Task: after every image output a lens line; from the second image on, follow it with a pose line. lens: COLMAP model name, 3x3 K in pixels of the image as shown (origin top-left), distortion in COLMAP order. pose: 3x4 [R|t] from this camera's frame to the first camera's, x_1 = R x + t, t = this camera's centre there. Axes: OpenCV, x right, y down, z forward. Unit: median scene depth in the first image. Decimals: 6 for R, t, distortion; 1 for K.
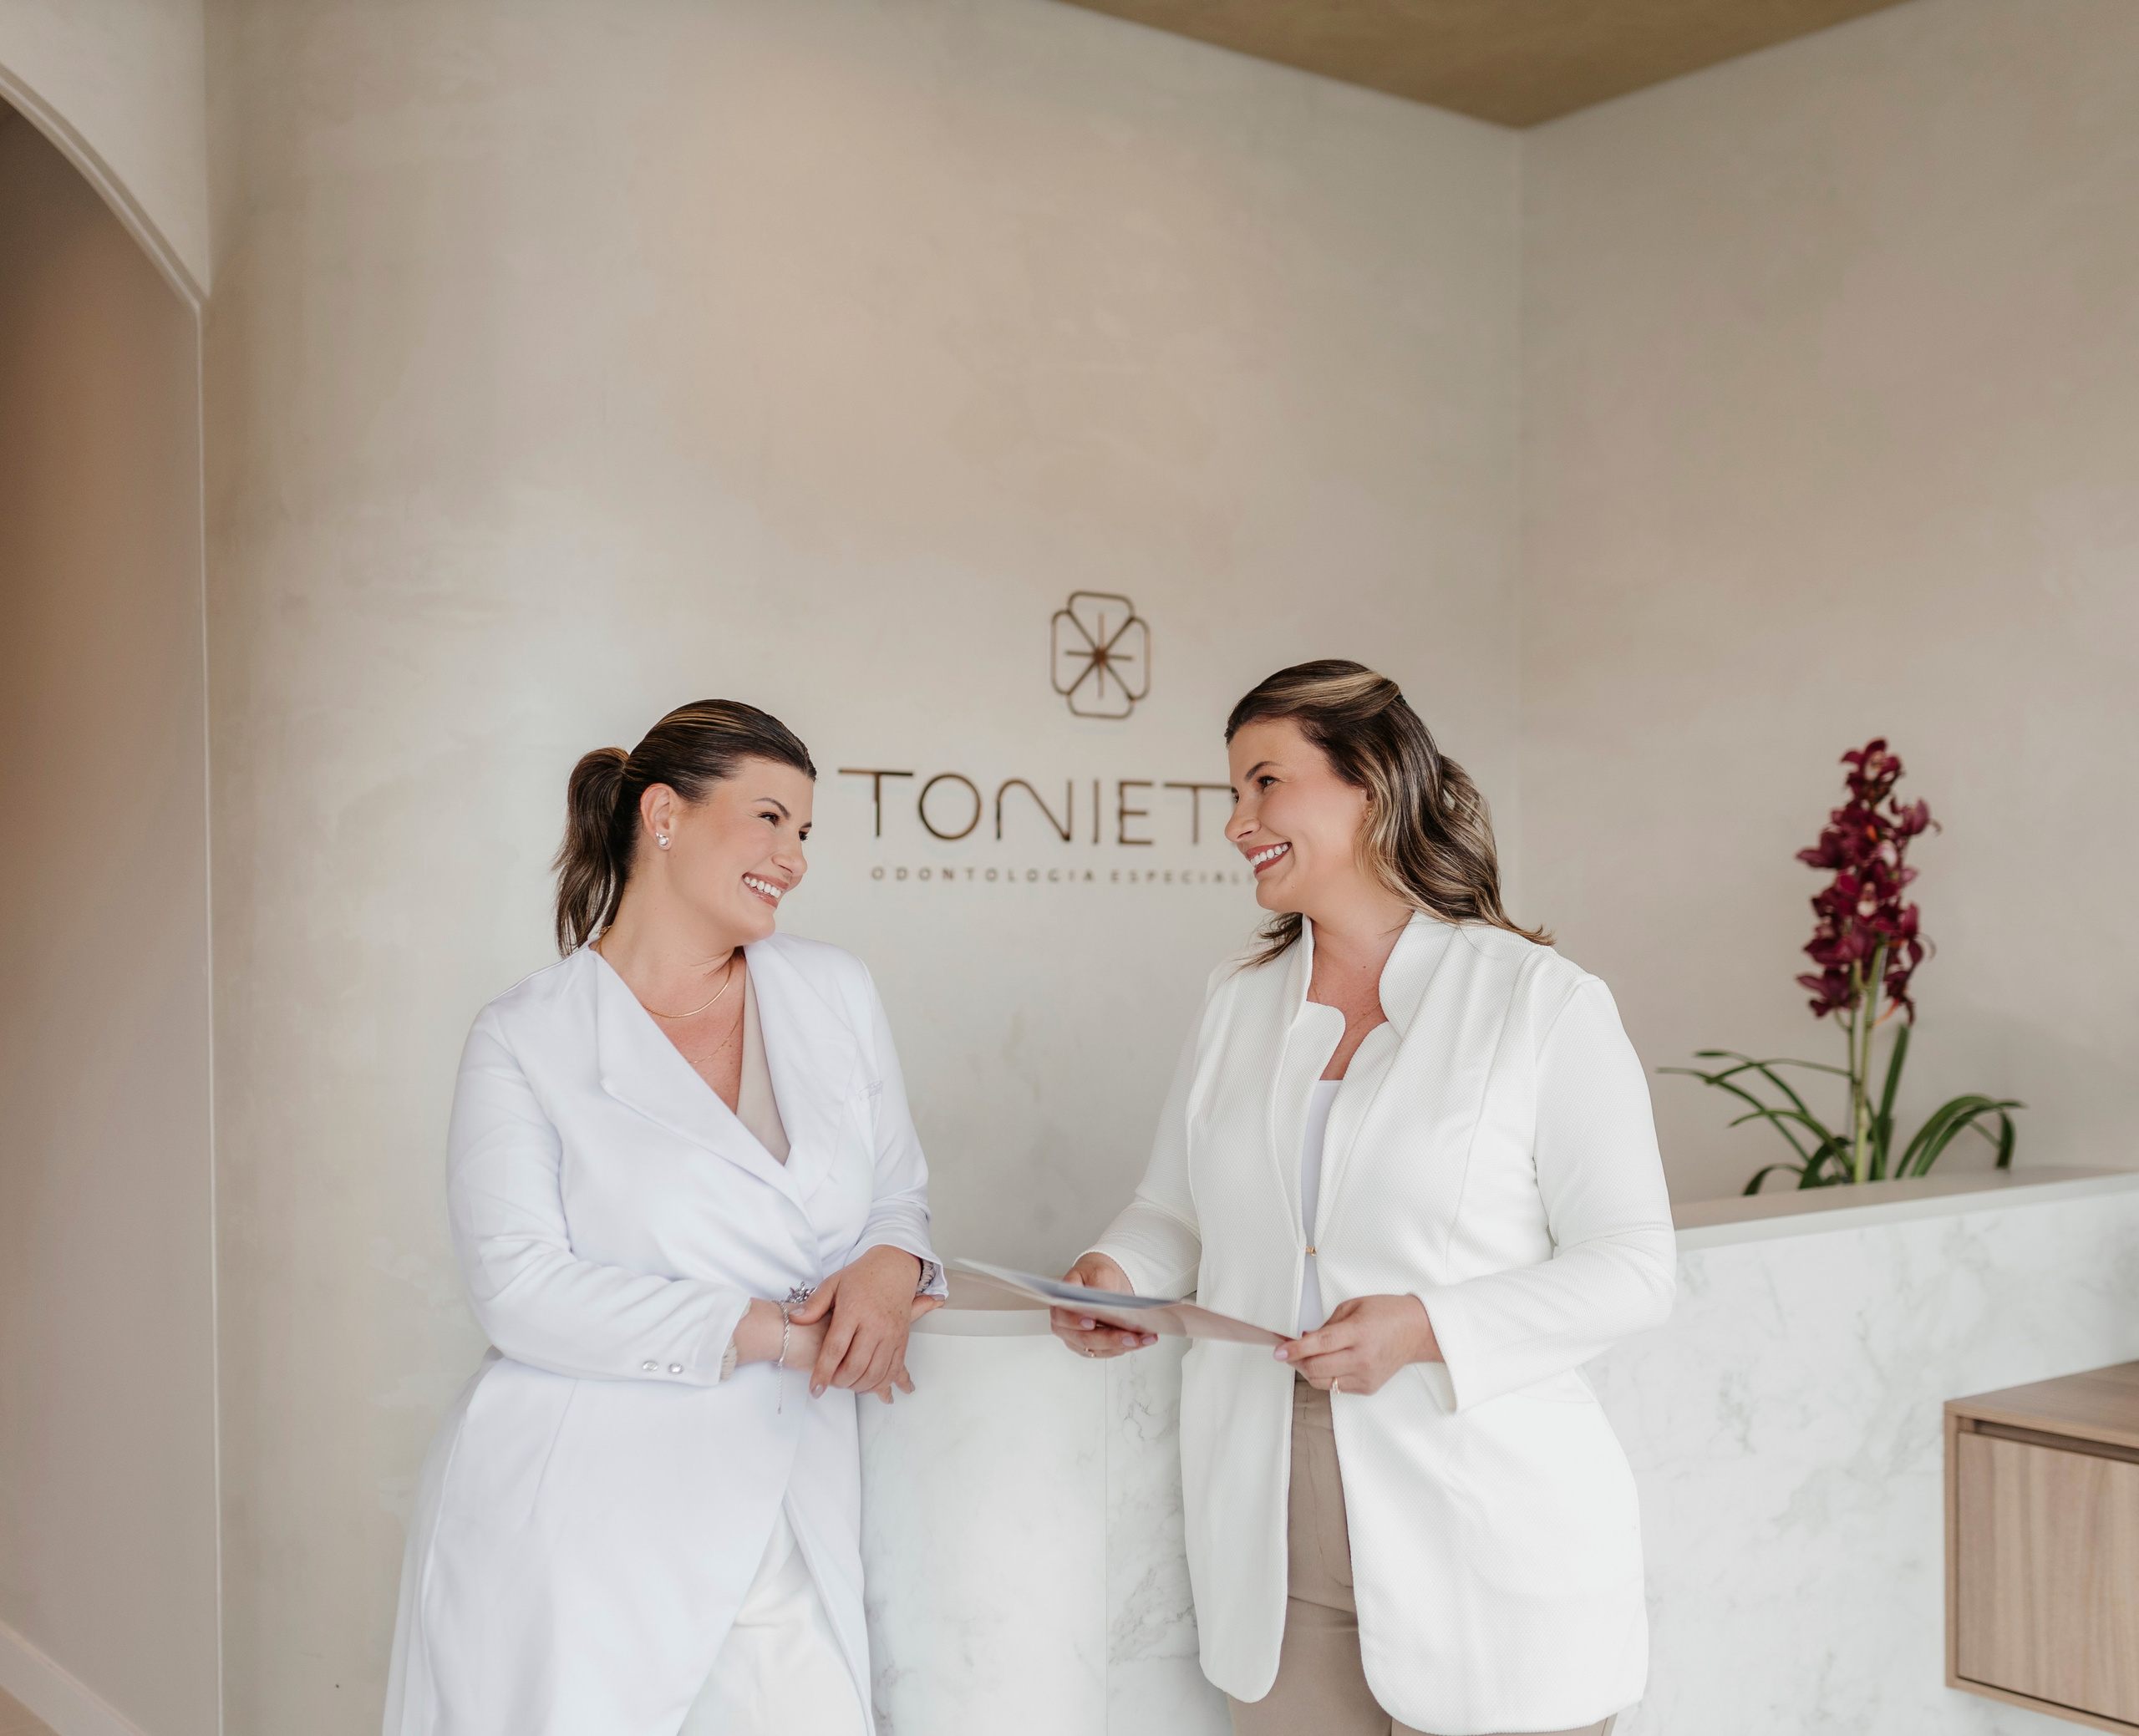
lens RADIAL K [[2382.5, 0, 1071.4], [0, 2382.5, 929.6], [0, 0, 1]] dist [0.064156, -0.008907]
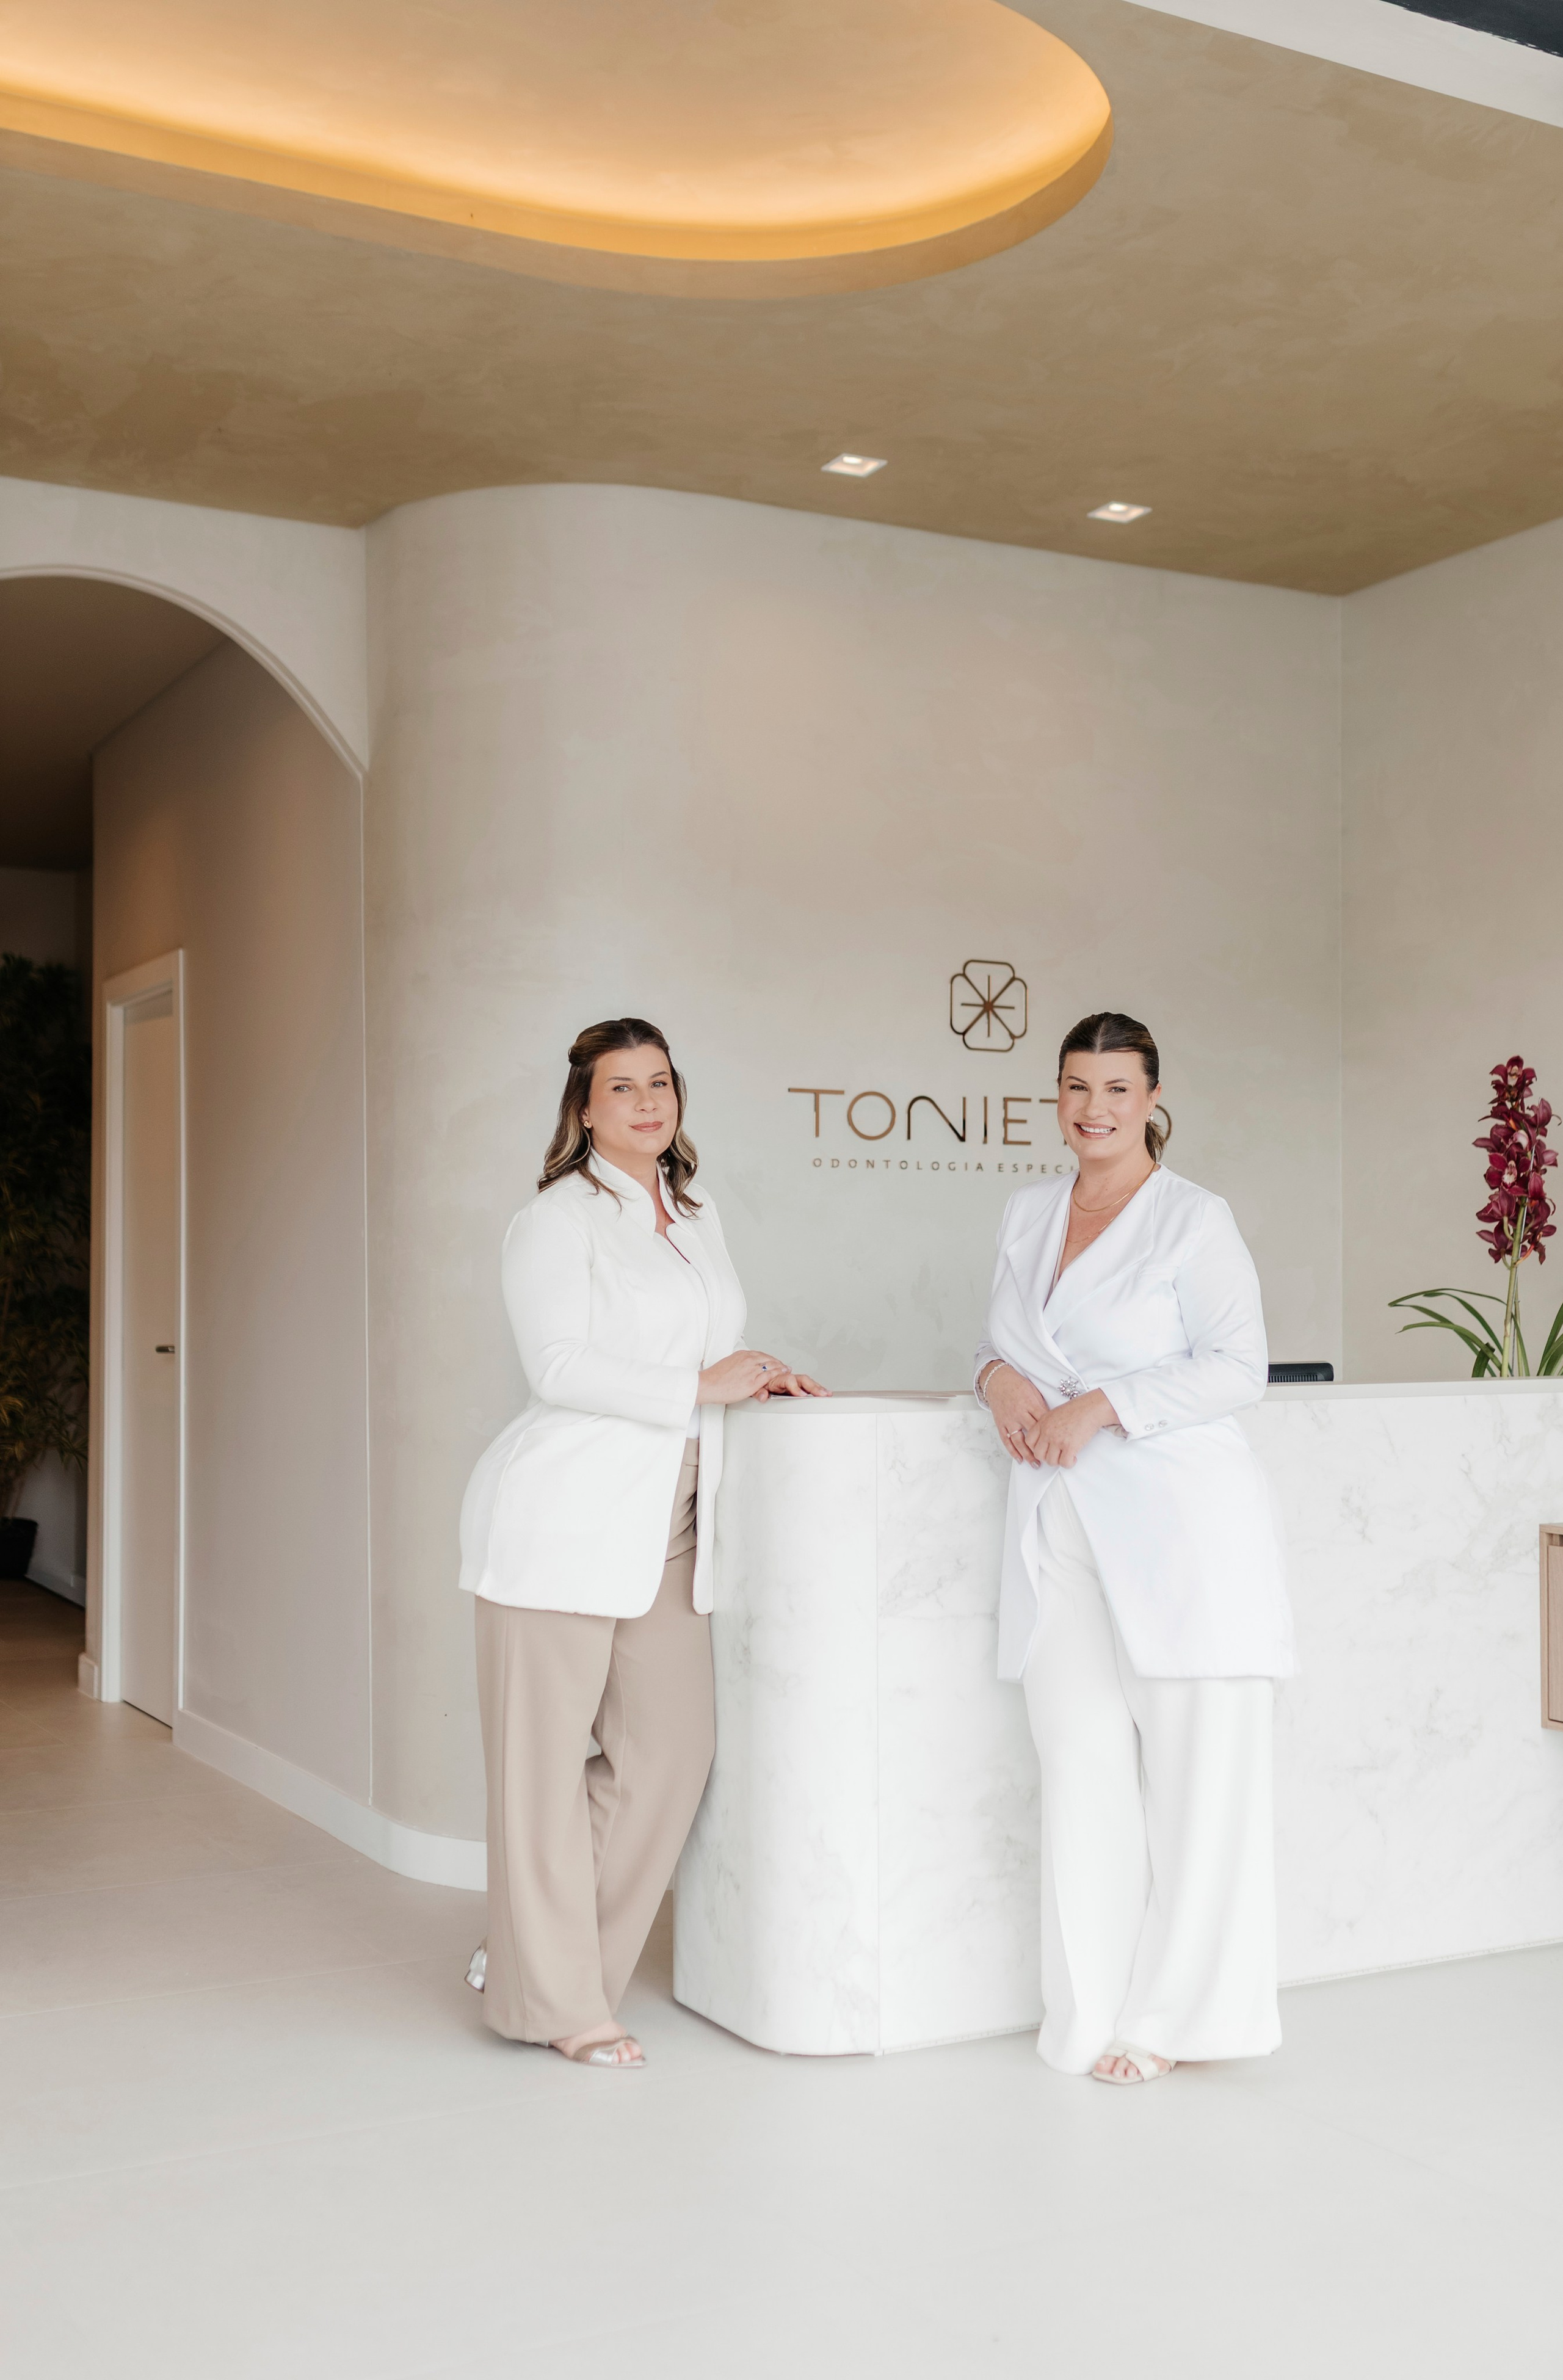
lens RADIAL K [[2457.8, 0, 884.0], [0, 2457.8, 1254.2], [0, 0, 1]] dist [0.080022, -0.002734]
pose [[0.989183, -0.001012, -0.146685, 0.183704], [-0.001574, 0.999845, -0.017512, 0.060186], [0.146680, 0.017554, 0.989028, -0.462093]]
